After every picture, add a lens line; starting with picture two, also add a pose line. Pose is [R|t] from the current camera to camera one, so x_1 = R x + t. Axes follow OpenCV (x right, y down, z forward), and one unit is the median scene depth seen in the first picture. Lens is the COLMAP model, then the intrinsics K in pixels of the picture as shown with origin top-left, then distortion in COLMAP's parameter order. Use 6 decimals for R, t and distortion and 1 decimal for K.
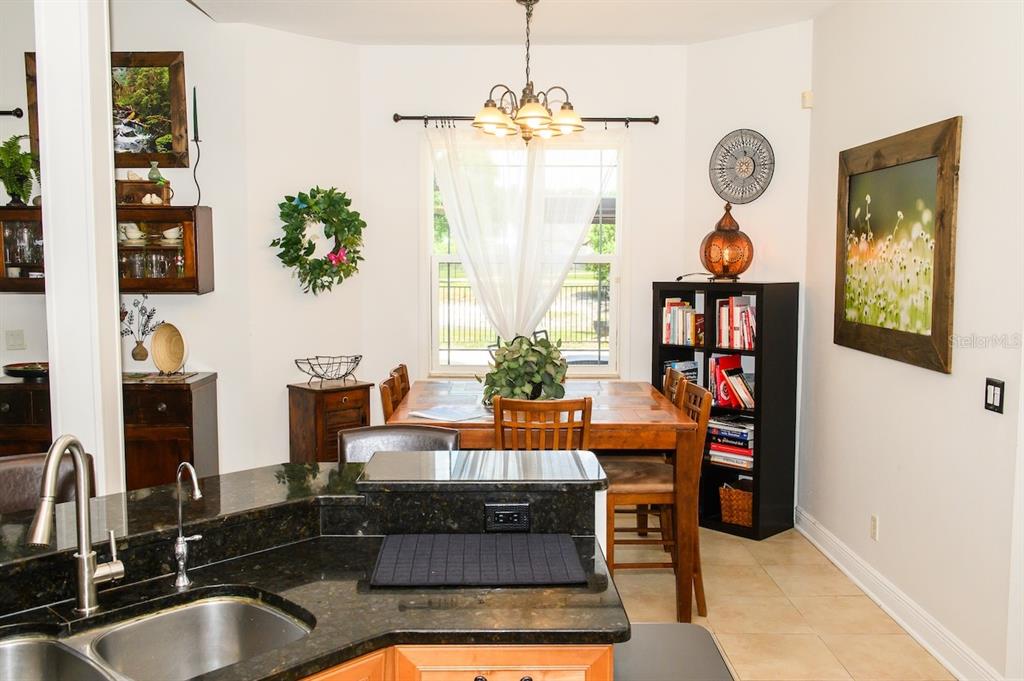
lens RADIAL K [[920.0, 0, 488.6], [0, 920.0, 339.5], [0, 0, 1]] dist [0.008587, 0.003726]
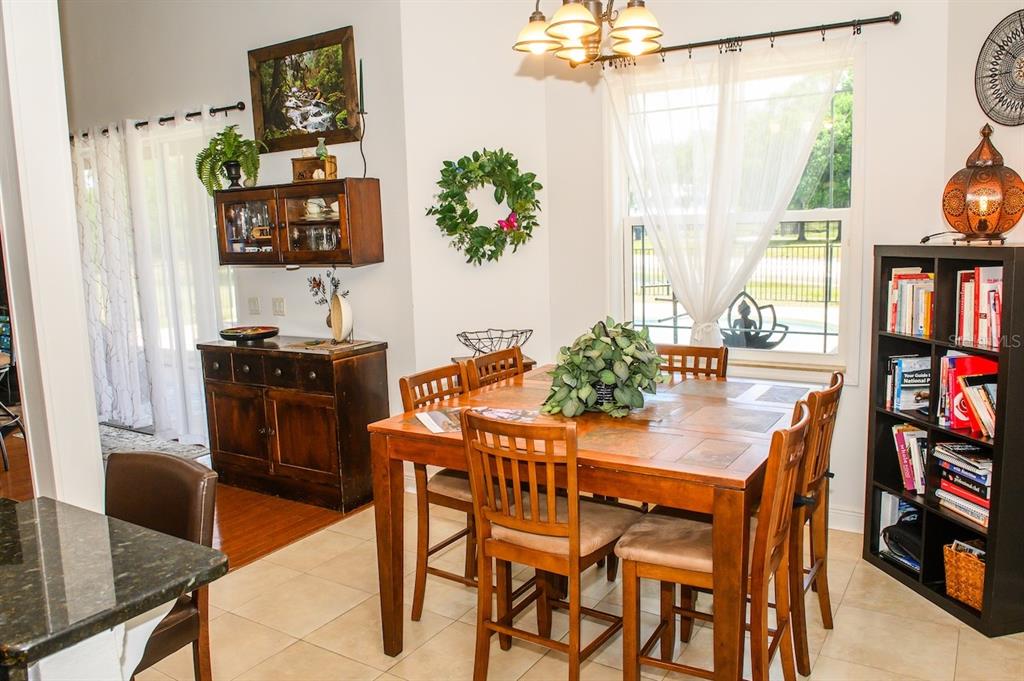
lens RADIAL K [[761.5, 0, 512.0], [0, 761.5, 340.5], [0, 0, 1]] dist [-0.040046, -0.004201]
pose [[0.847765, 0.048792, -0.528123, 0.265094], [-0.014110, 0.997482, 0.069505, -0.026519], [0.530185, -0.051473, 0.846318, 0.363300]]
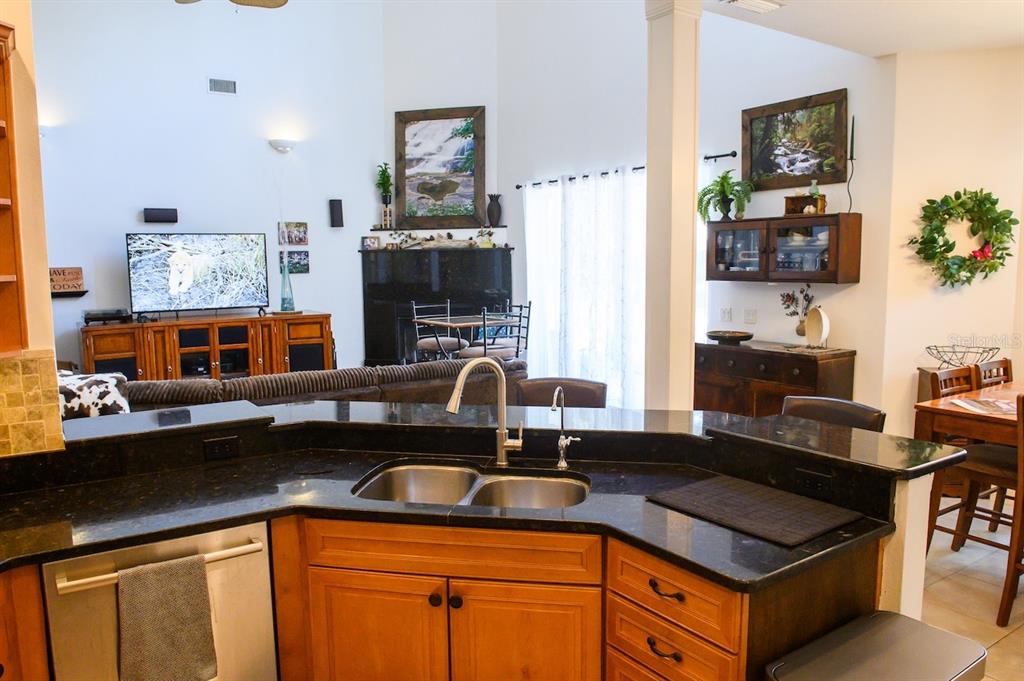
lens RADIAL K [[734.2, 0, 512.0], [0, 734.2, 340.5], [0, 0, 1]] dist [-0.041720, -0.008364]
pose [[0.563573, 0.083951, -0.821790, 0.233637], [-0.062901, 0.996295, 0.058641, -0.004318], [0.823668, 0.018643, 0.566765, 0.086100]]
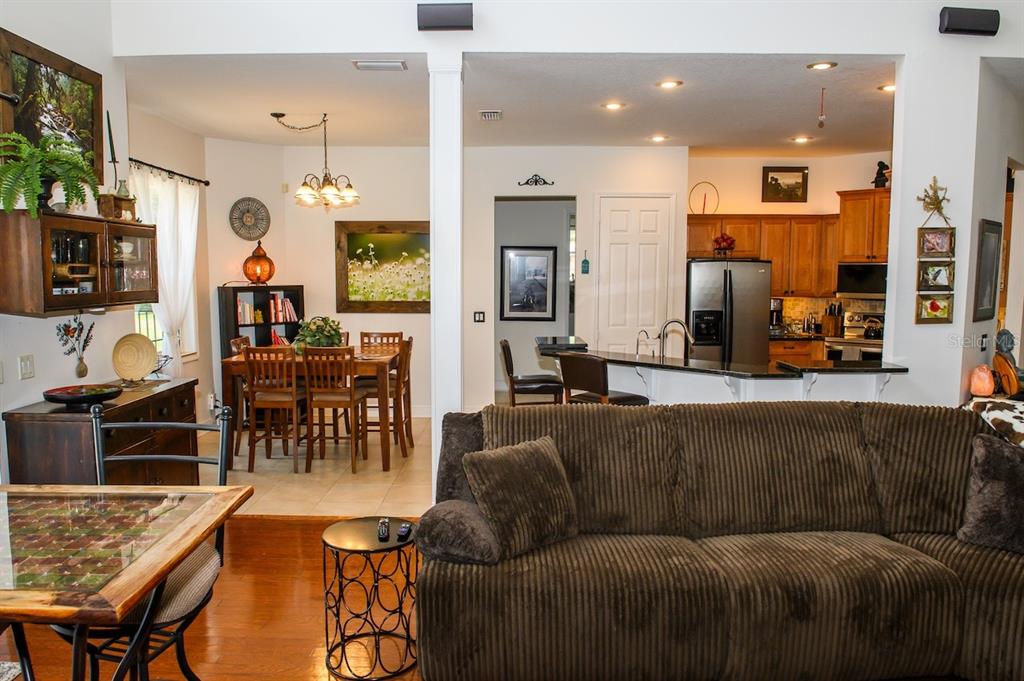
lens RADIAL K [[734.2, 0, 512.0], [0, 734.2, 340.5], [0, 0, 1]] dist [-0.041720, -0.008364]
pose [[-0.000128, -0.091560, 0.995800, -1.136854], [0.089551, 0.991798, 0.091203, -0.044634], [-0.995982, 0.089187, 0.008073, 0.539193]]
